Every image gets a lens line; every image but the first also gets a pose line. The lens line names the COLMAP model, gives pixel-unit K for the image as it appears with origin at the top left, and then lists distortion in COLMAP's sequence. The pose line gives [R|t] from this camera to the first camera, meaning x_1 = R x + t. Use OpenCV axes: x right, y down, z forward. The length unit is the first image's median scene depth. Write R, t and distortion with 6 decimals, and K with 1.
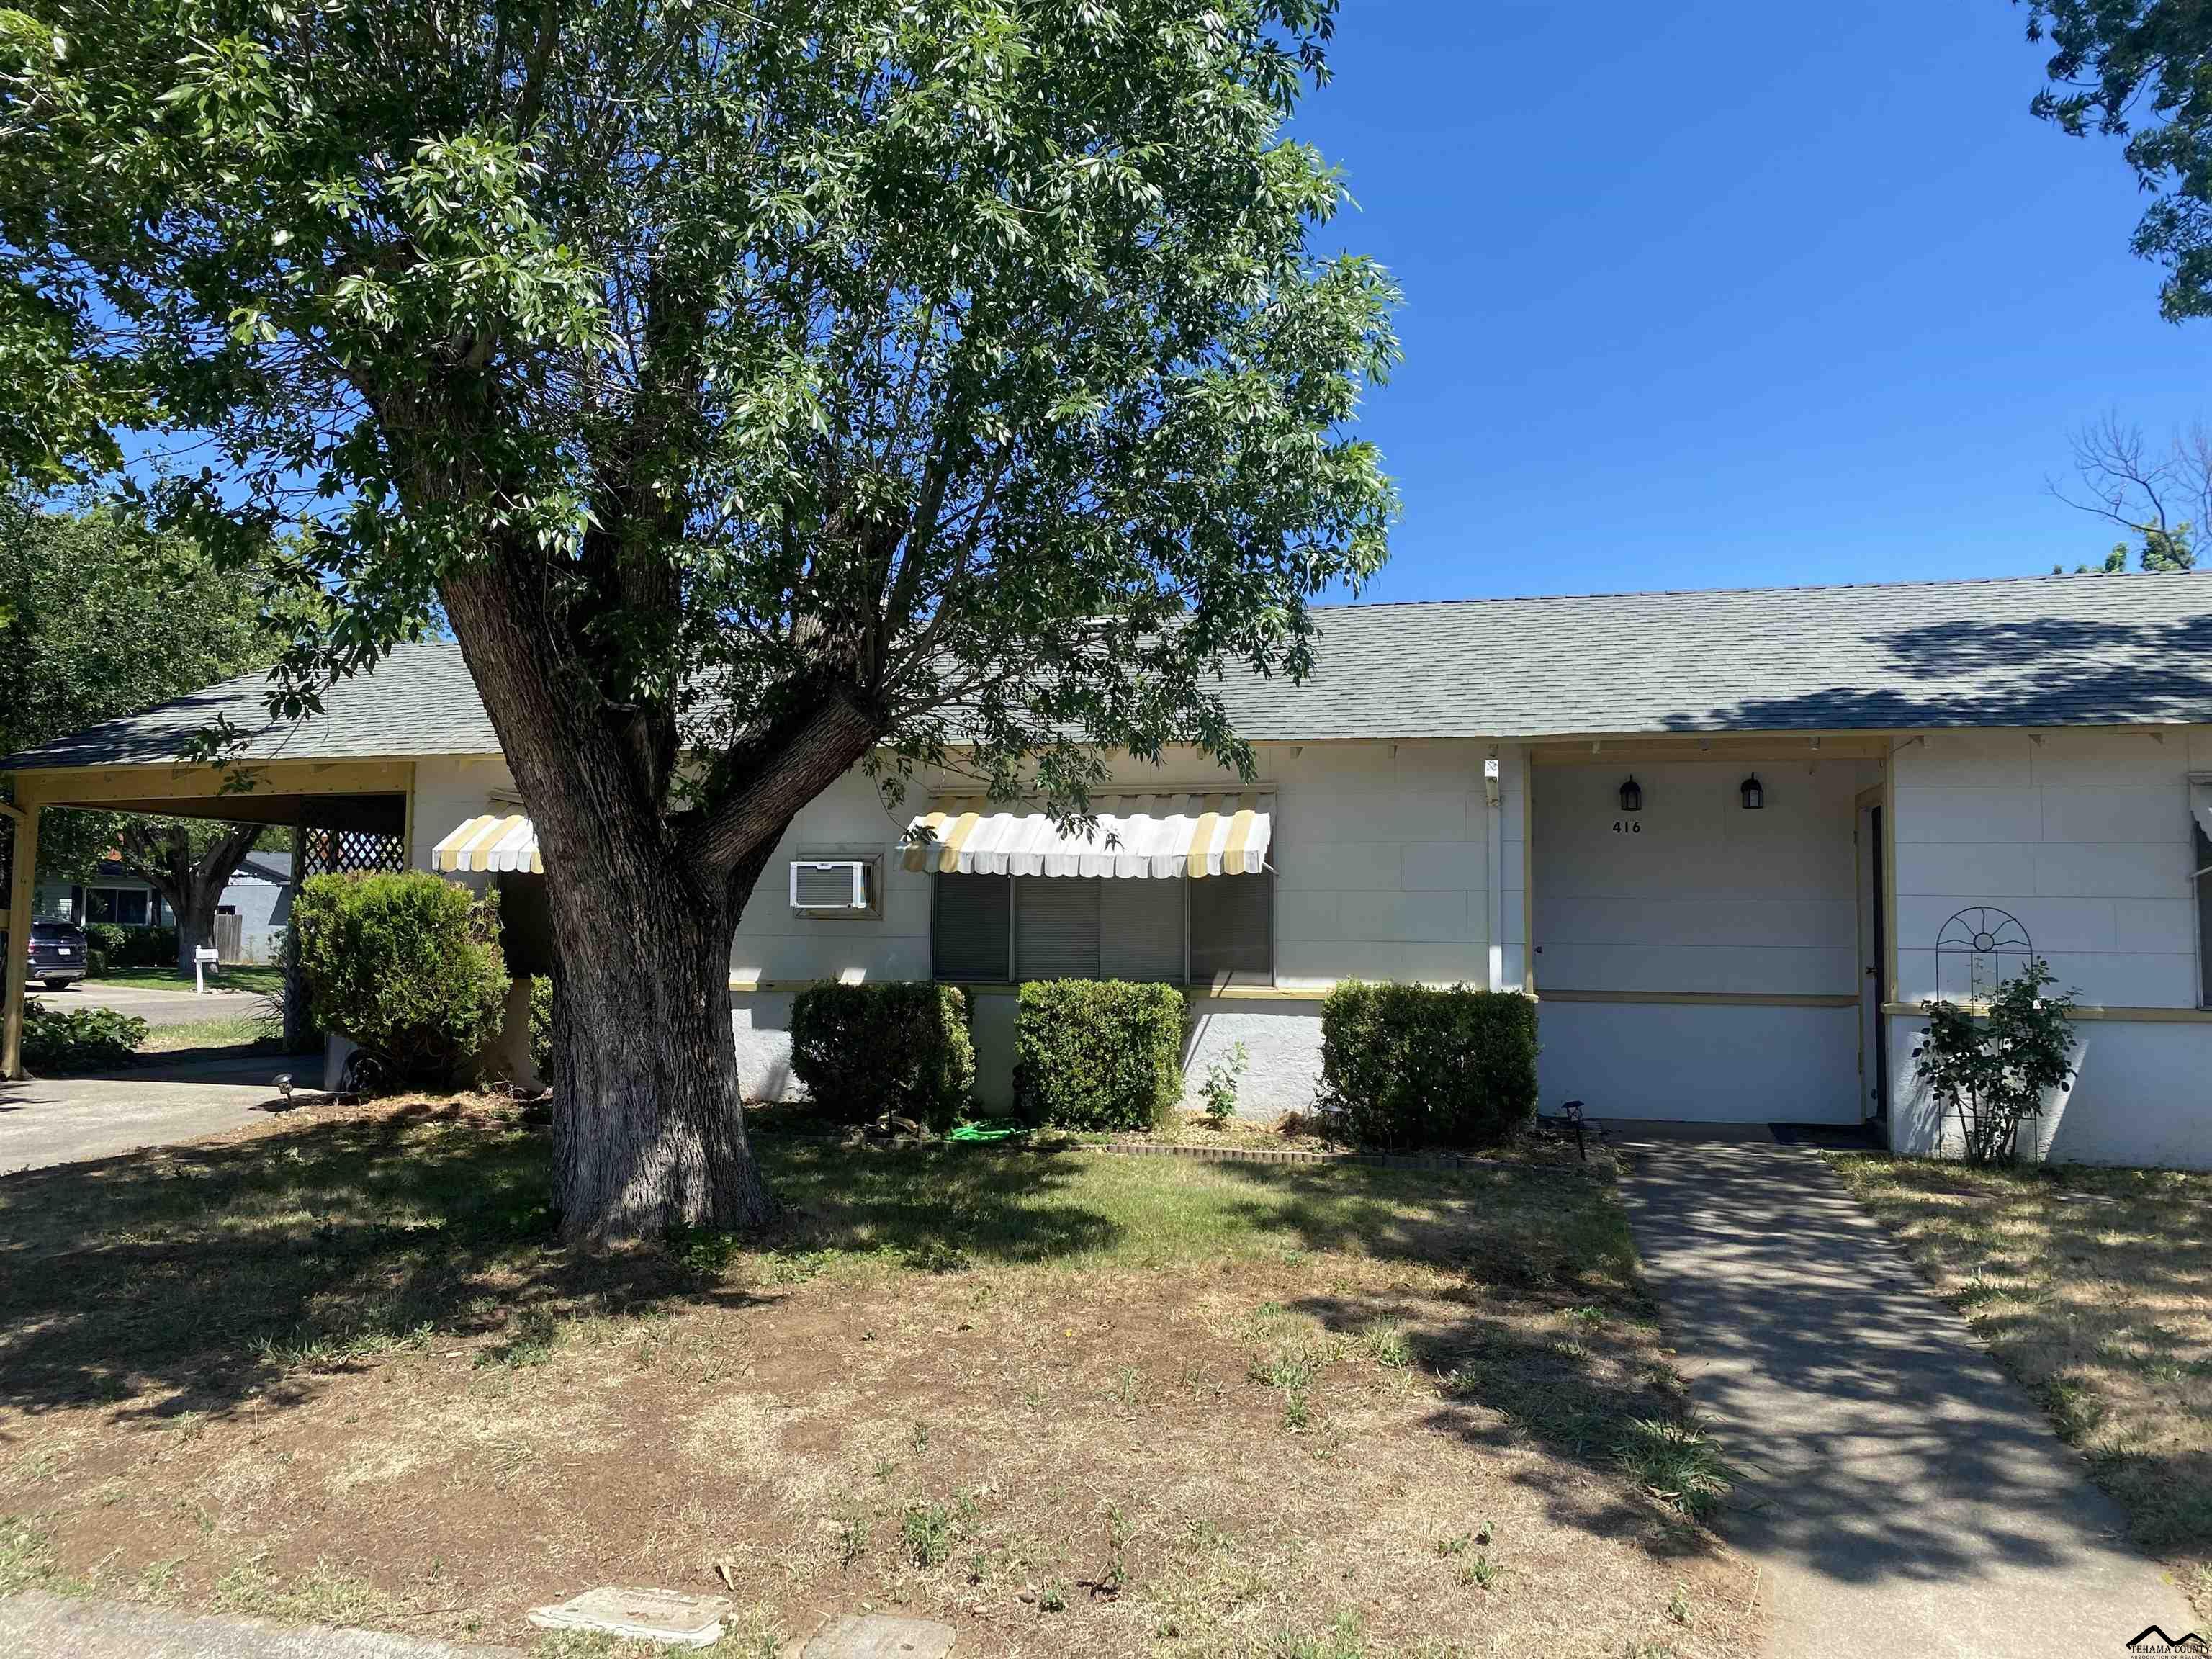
lens RADIAL K [[1612.3, 0, 1106.0], [0, 1612.3, 829.5], [0, 0, 1]] dist [0.085713, -0.141104]
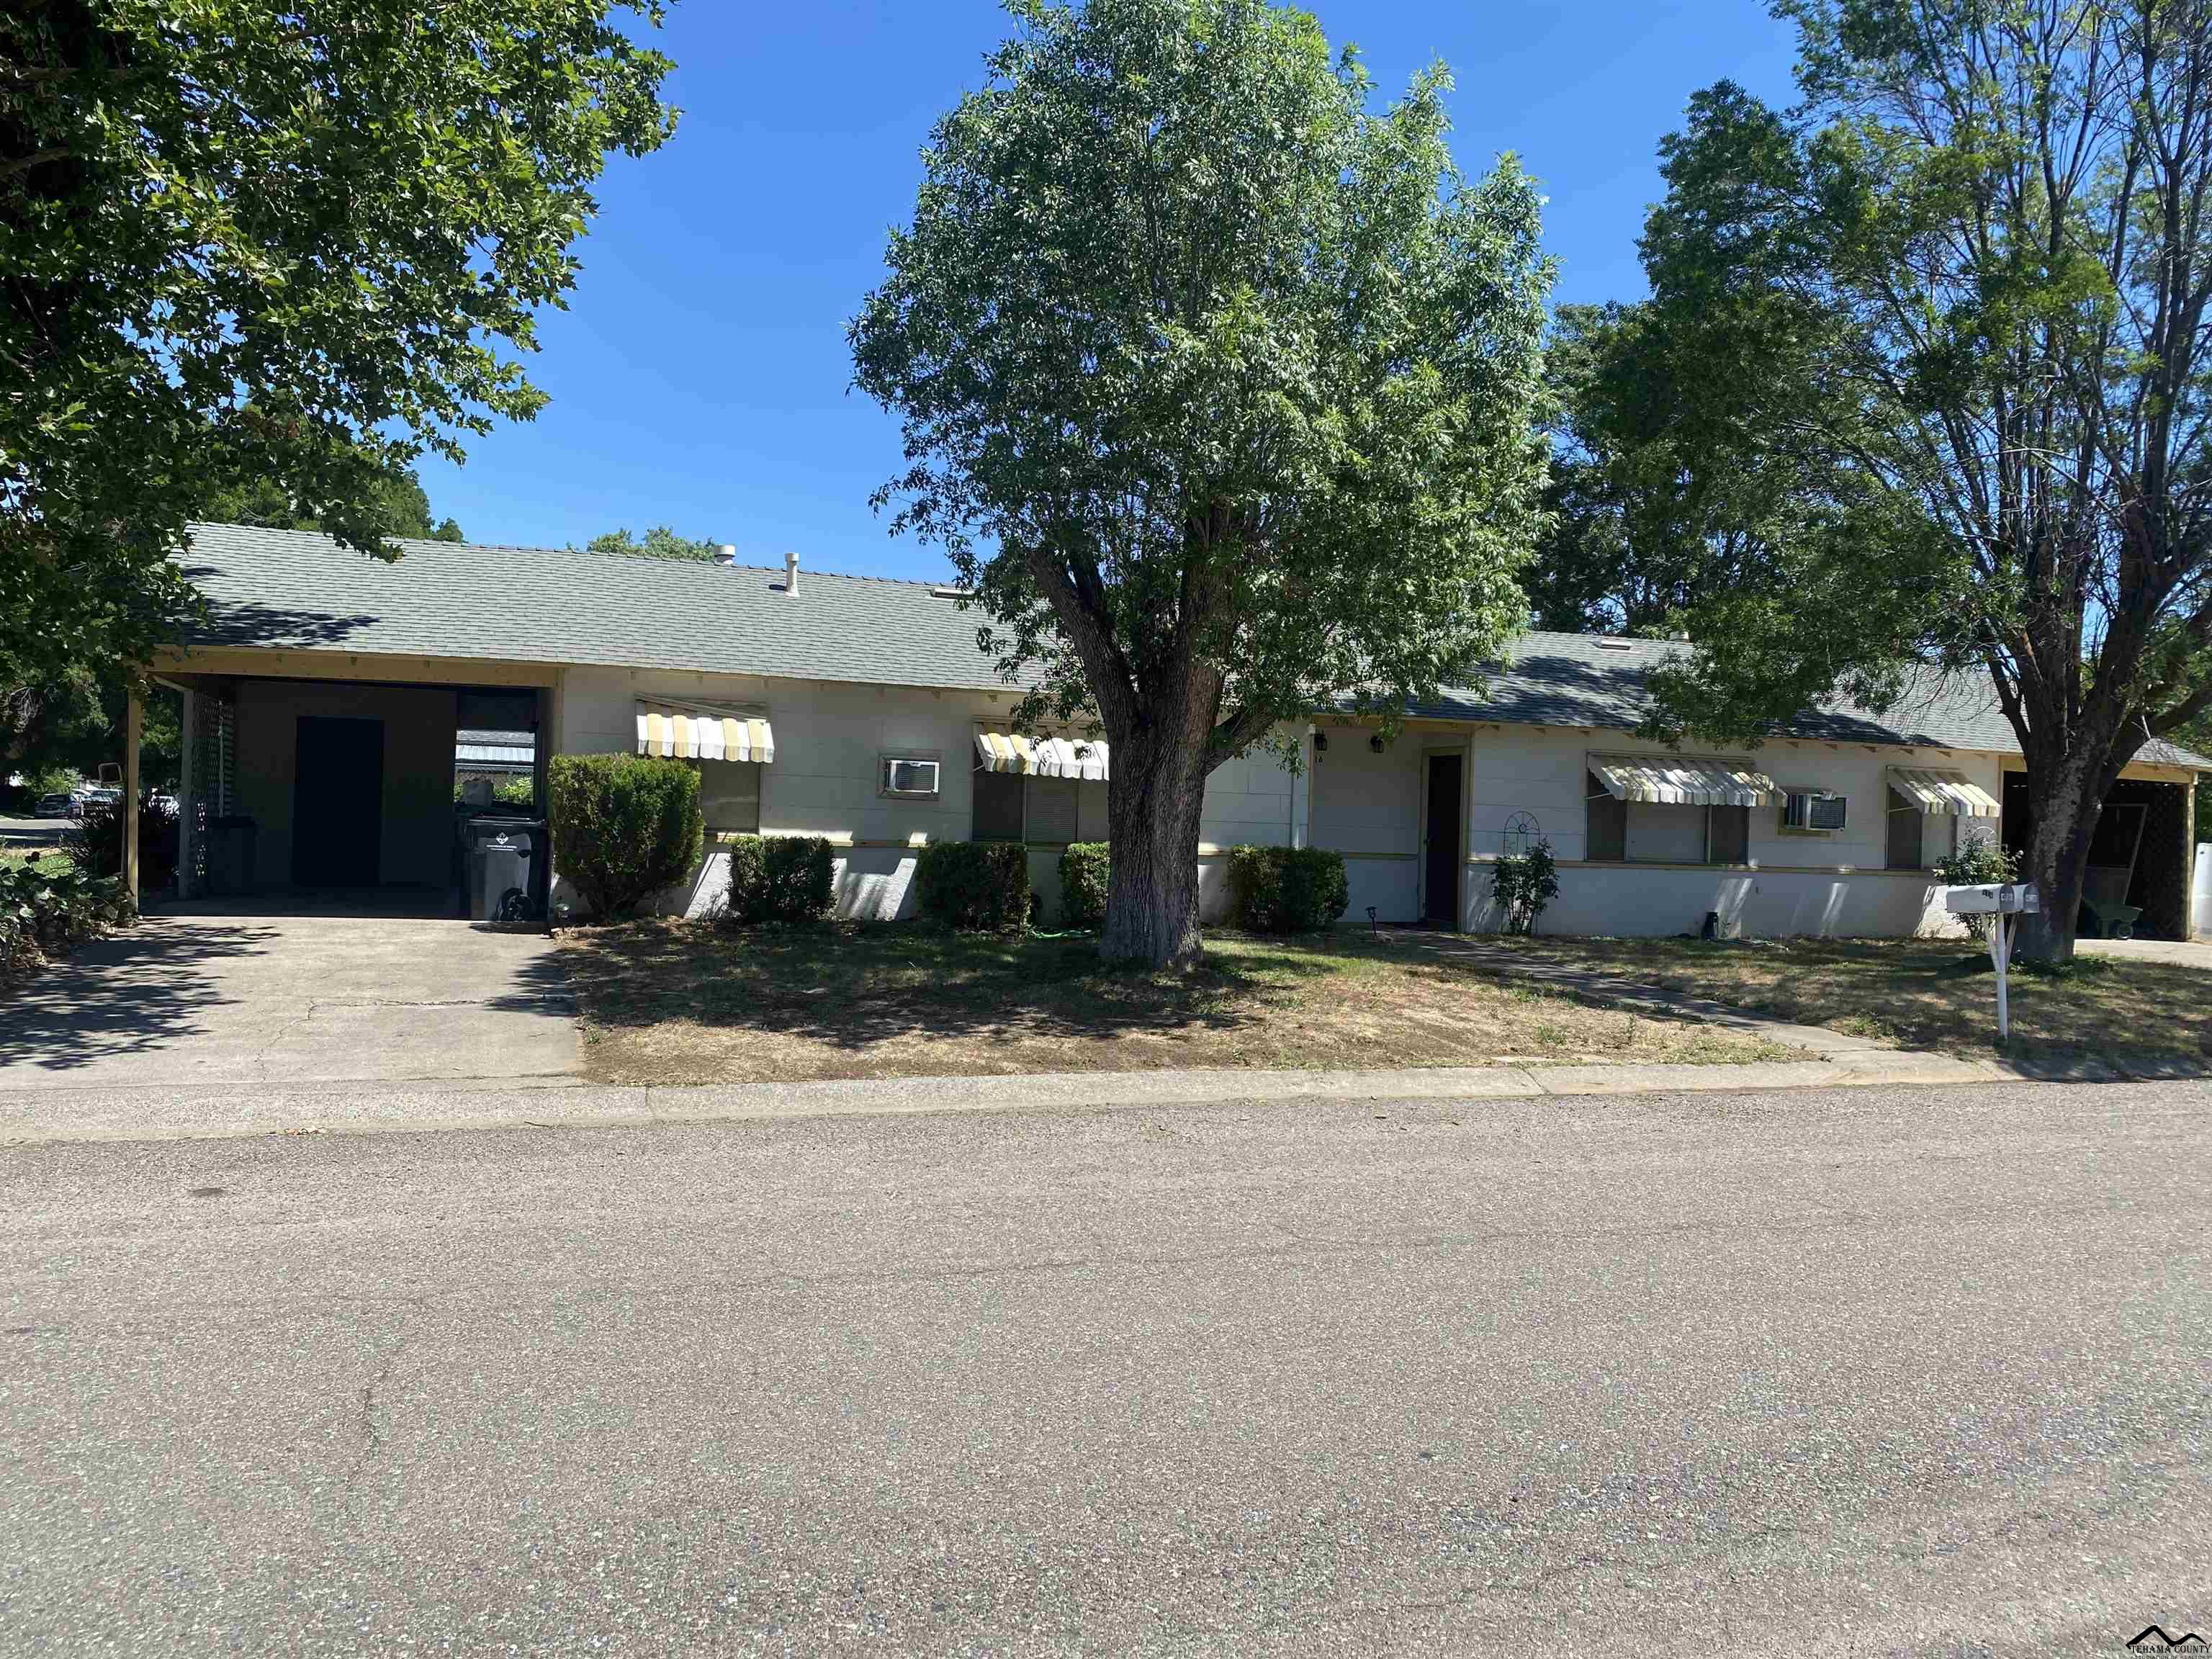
lens RADIAL K [[1612.3, 0, 1106.0], [0, 1612.3, 829.5], [0, 0, 1]] dist [0.085713, -0.141104]
pose [[0.835056, 0.018399, 0.549858, -0.919852], [-0.061671, 0.996272, 0.060322, -0.020068], [-0.546698, -0.084283, 0.833077, -0.375294]]
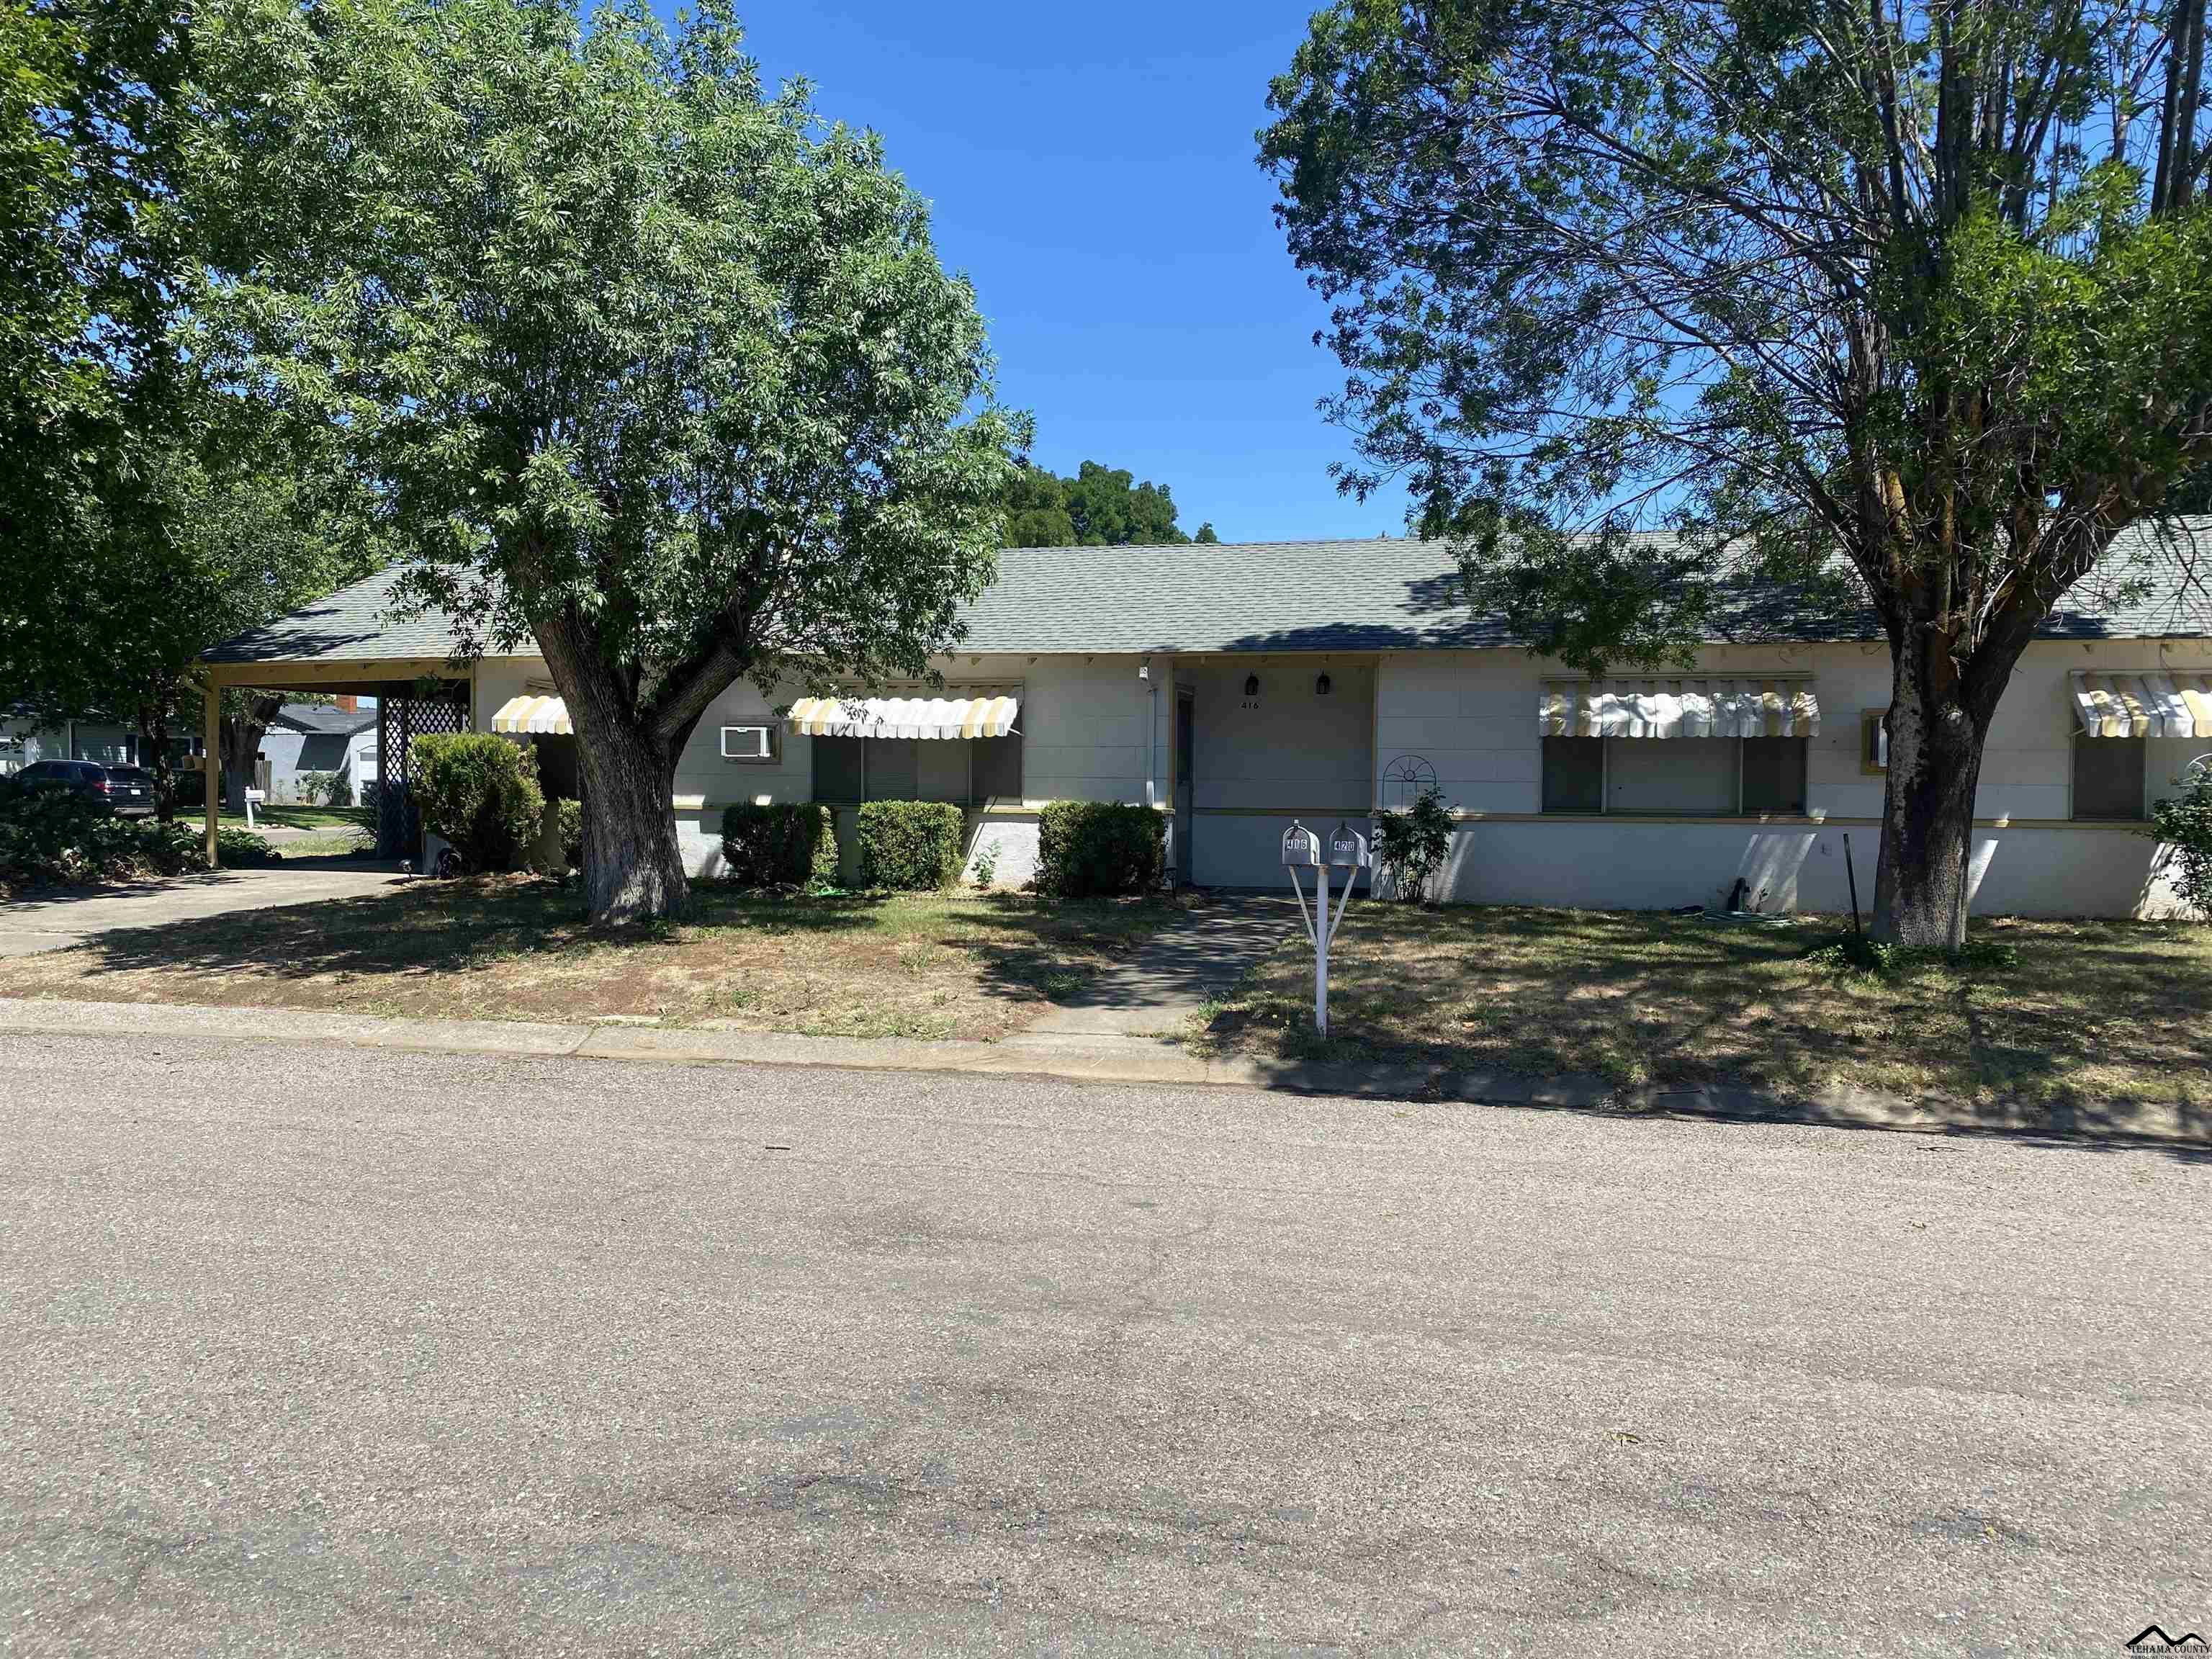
lens RADIAL K [[1612.3, 0, 1106.0], [0, 1612.3, 829.5], [0, 0, 1]] dist [0.085713, -0.141104]
pose [[0.999988, -0.000455, 0.004842, 0.185602], [-0.000003, 0.995545, 0.094290, -0.032026], [-0.004863, -0.094288, 0.995533, -0.626309]]
